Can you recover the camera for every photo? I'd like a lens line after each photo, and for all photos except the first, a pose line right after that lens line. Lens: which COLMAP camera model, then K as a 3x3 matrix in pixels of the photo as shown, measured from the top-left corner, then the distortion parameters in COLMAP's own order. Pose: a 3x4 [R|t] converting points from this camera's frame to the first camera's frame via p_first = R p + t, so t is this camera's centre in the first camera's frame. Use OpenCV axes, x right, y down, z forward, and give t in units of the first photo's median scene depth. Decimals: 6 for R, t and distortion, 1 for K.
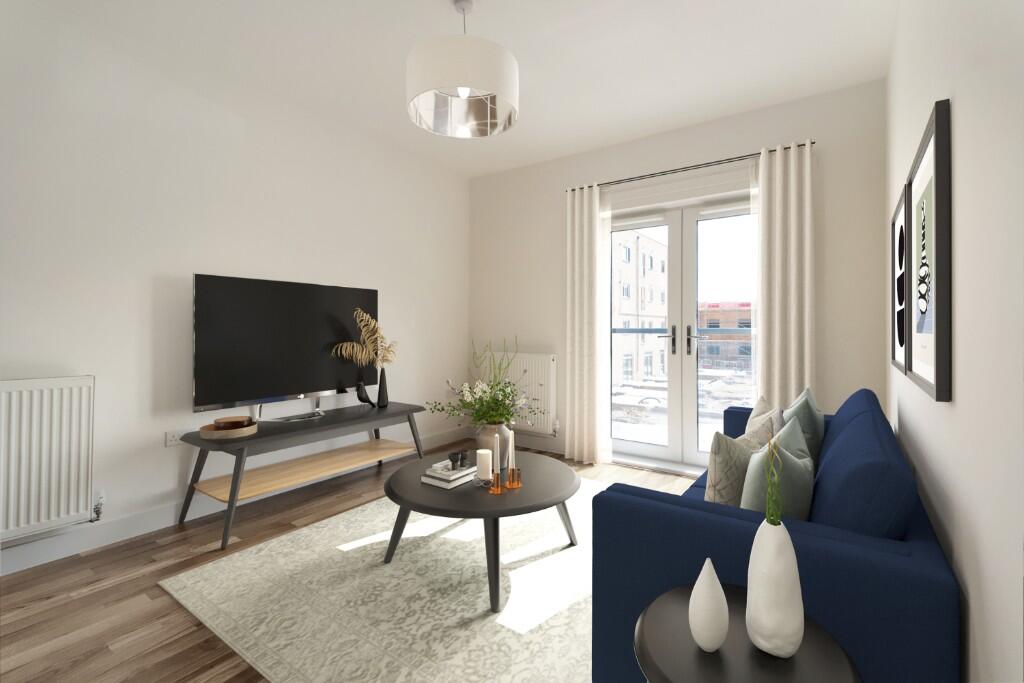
lens RADIAL K [[459.7, 0, 512.5], [0, 459.7, 329.0], [0, 0, 1]] dist [0.000763, 0.000085]
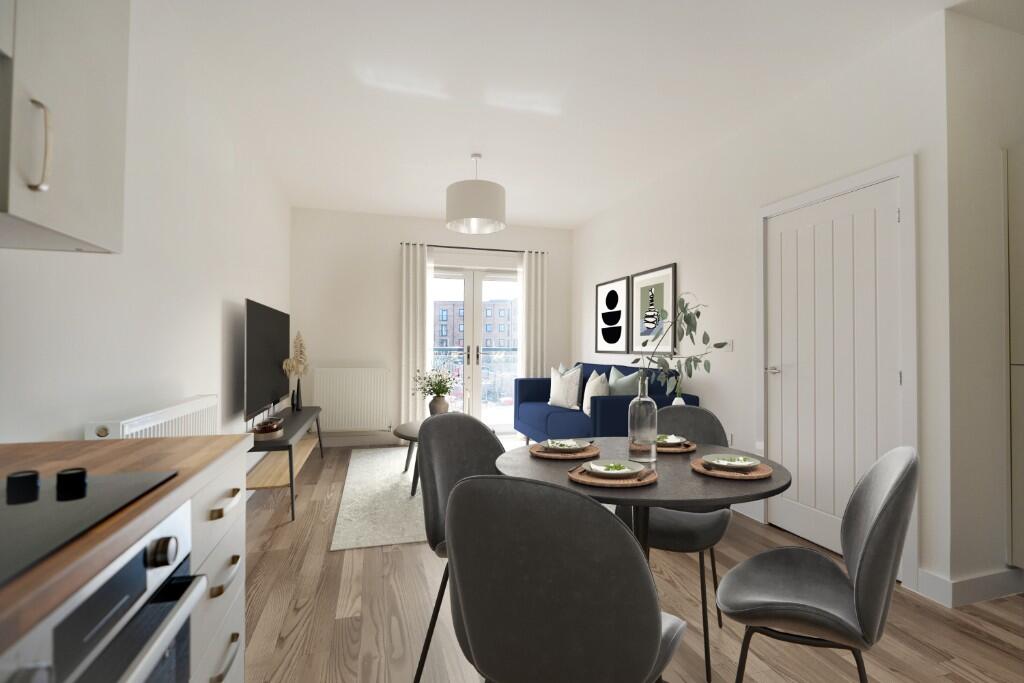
lens RADIAL K [[497.7, 0, 512.0], [0, 497.7, 341.5], [0, 0, 1]] dist [0.000097, 0.000121]
pose [[0.624636, 0.007682, 0.780879, -0.863357], [-0.001939, 0.999964, -0.008287, -0.008876], [-0.780914, 0.003662, 0.624628, -0.146911]]
